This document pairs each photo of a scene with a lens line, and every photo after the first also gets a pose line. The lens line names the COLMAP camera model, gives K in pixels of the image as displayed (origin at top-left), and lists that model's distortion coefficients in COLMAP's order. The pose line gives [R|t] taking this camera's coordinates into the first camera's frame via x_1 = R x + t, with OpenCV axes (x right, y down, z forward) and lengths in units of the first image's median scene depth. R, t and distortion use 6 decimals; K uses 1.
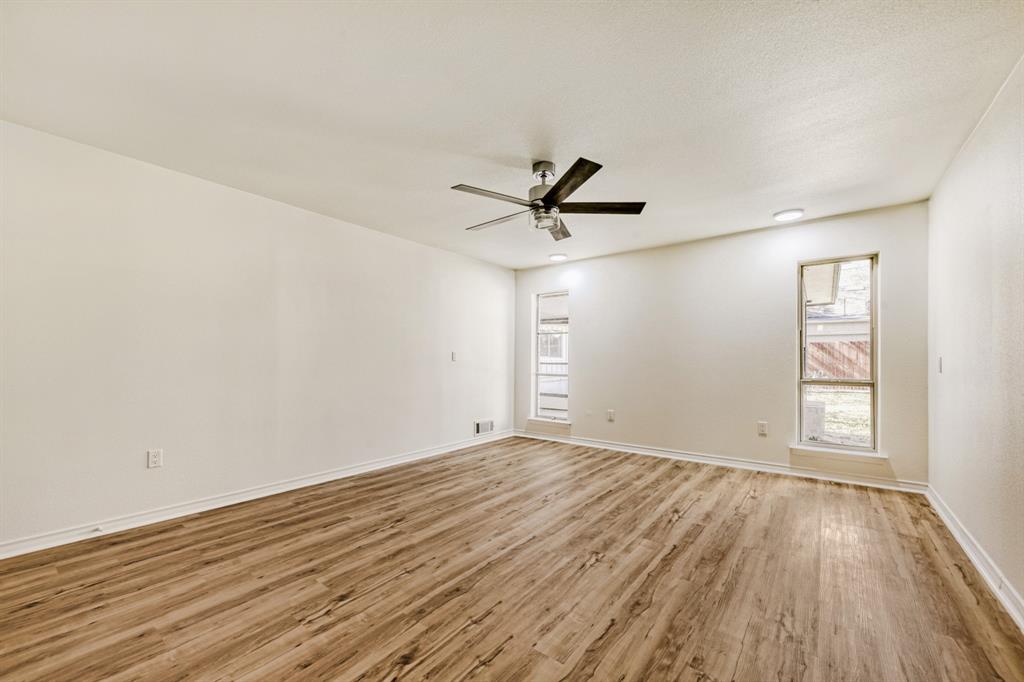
lens RADIAL K [[401.7, 0, 508.8], [0, 401.7, 354.0], [0, 0, 1]] dist [0.000295, 0.000126]
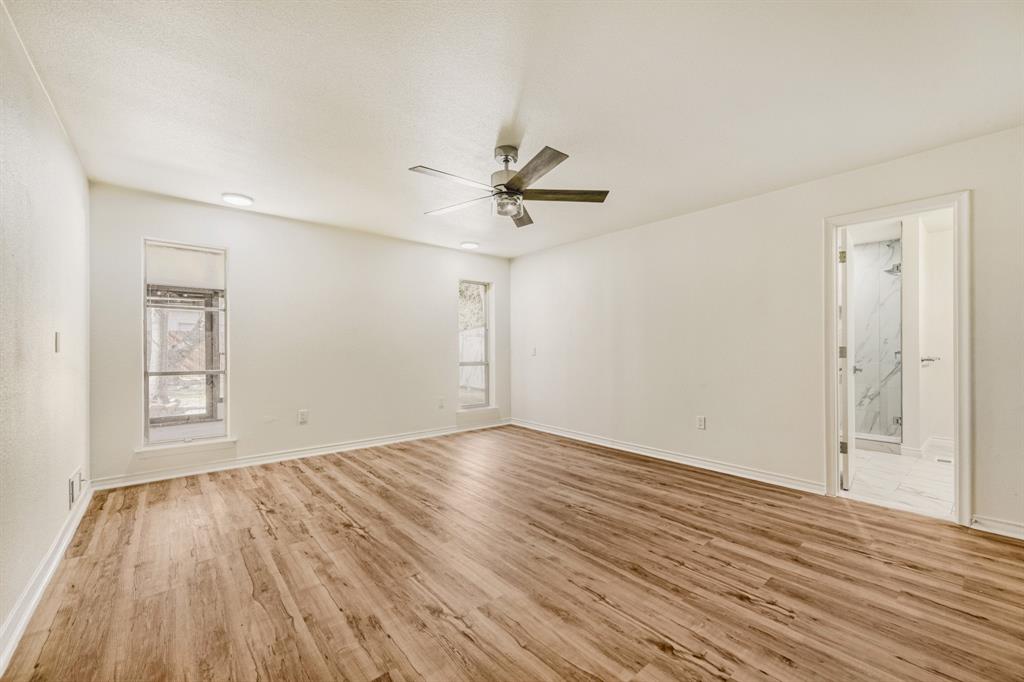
lens RADIAL K [[408.7, 0, 495.2], [0, 408.7, 372.5], [0, 0, 1]] dist [0.006625, -0.000137]
pose [[0.227021, -0.061386, 0.971953, -0.905254], [-0.011788, 0.997765, 0.065769, 0.007274], [-0.973818, -0.026389, 0.225791, 0.839515]]
